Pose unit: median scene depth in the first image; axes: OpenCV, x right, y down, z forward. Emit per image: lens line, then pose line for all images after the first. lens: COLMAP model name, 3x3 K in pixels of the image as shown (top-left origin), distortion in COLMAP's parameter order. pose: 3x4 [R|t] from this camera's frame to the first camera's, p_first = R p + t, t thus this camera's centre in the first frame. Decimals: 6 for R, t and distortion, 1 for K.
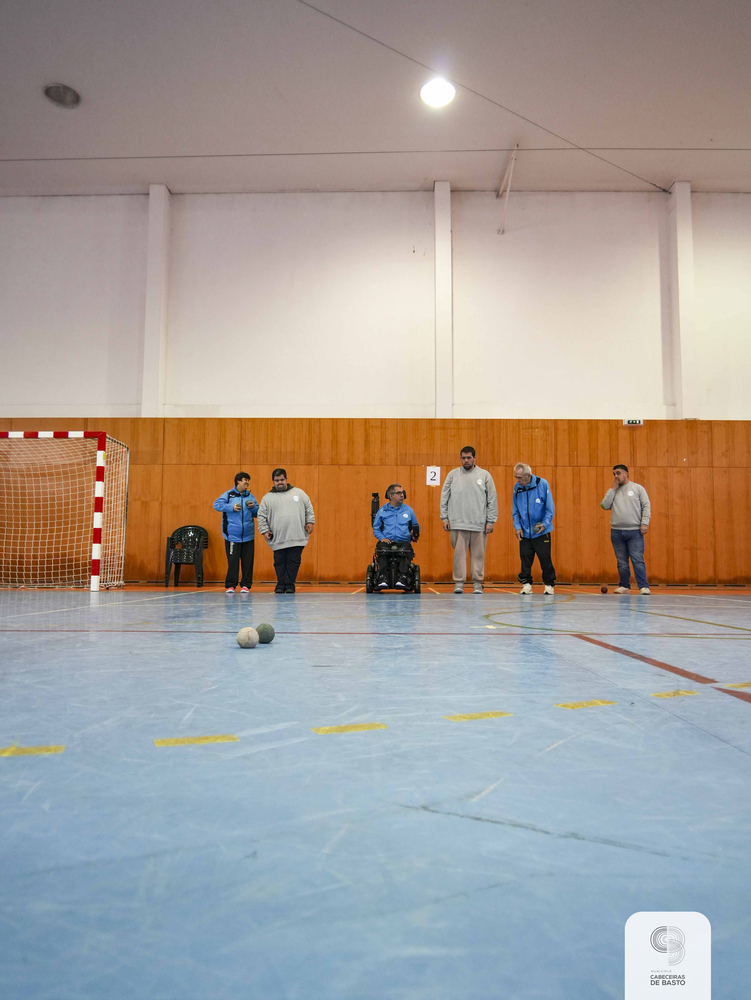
lens RADIAL K [[755.0, 0, 378.3], [0, 755.0, 502.2], [0, 0, 1]] dist [-0.020476, 0.010346]
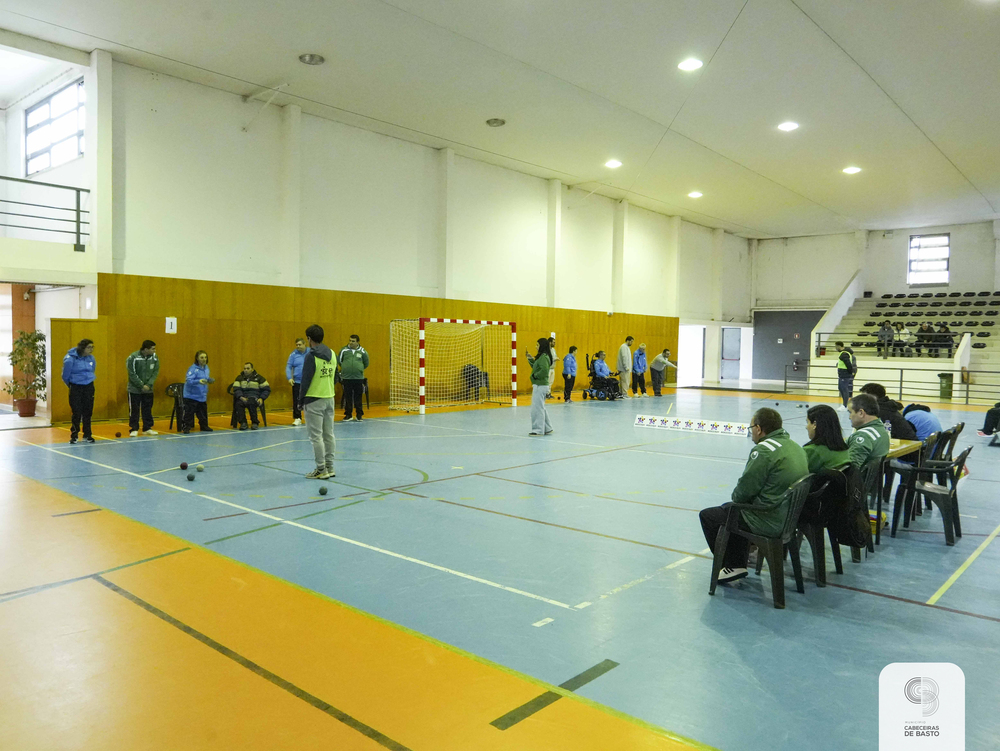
lens RADIAL K [[755.0, 0, 496.6], [0, 755.0, 376.8], [0, 0, 1]] dist [-0.020476, 0.010346]
pose [[0.643642, -0.029562, 0.764755, -1.526841], [-0.075151, 0.991983, 0.101596, -0.121087], [-0.761628, -0.122864, 0.636261, -0.152102]]
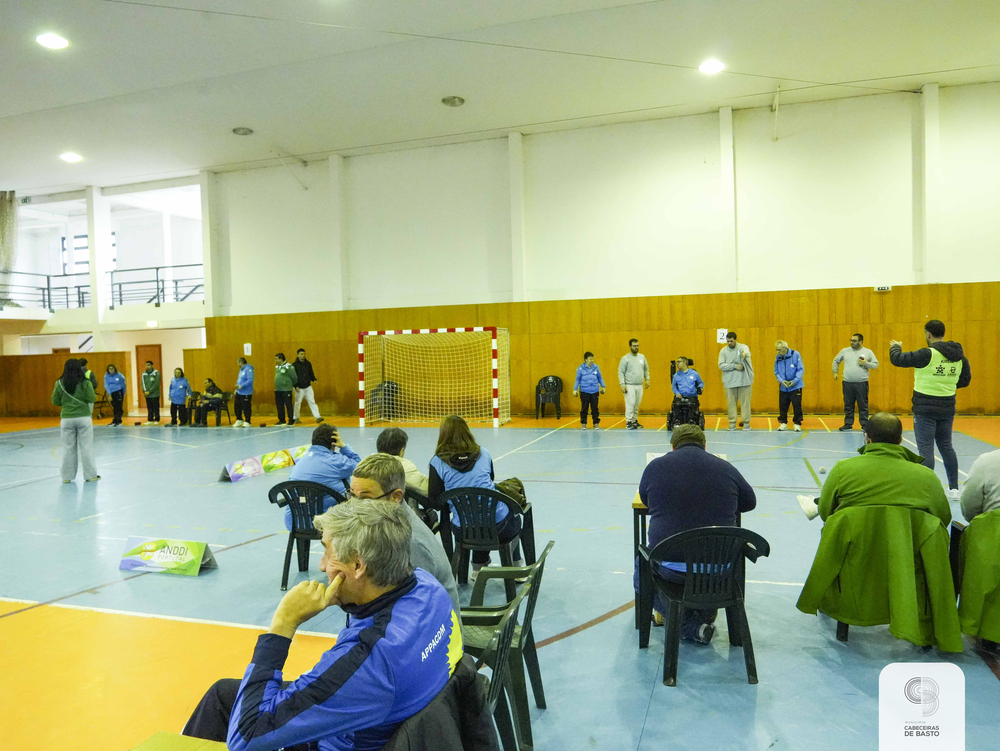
lens RADIAL K [[755.0, 0, 502.0], [0, 755.0, 371.1], [0, 0, 1]] dist [-0.020476, 0.010346]
pose [[0.957923, -0.024314, -0.285995, 0.079774], [0.055920, 0.993122, 0.102870, -0.134327], [0.281527, -0.114534, 0.952693, -0.417118]]
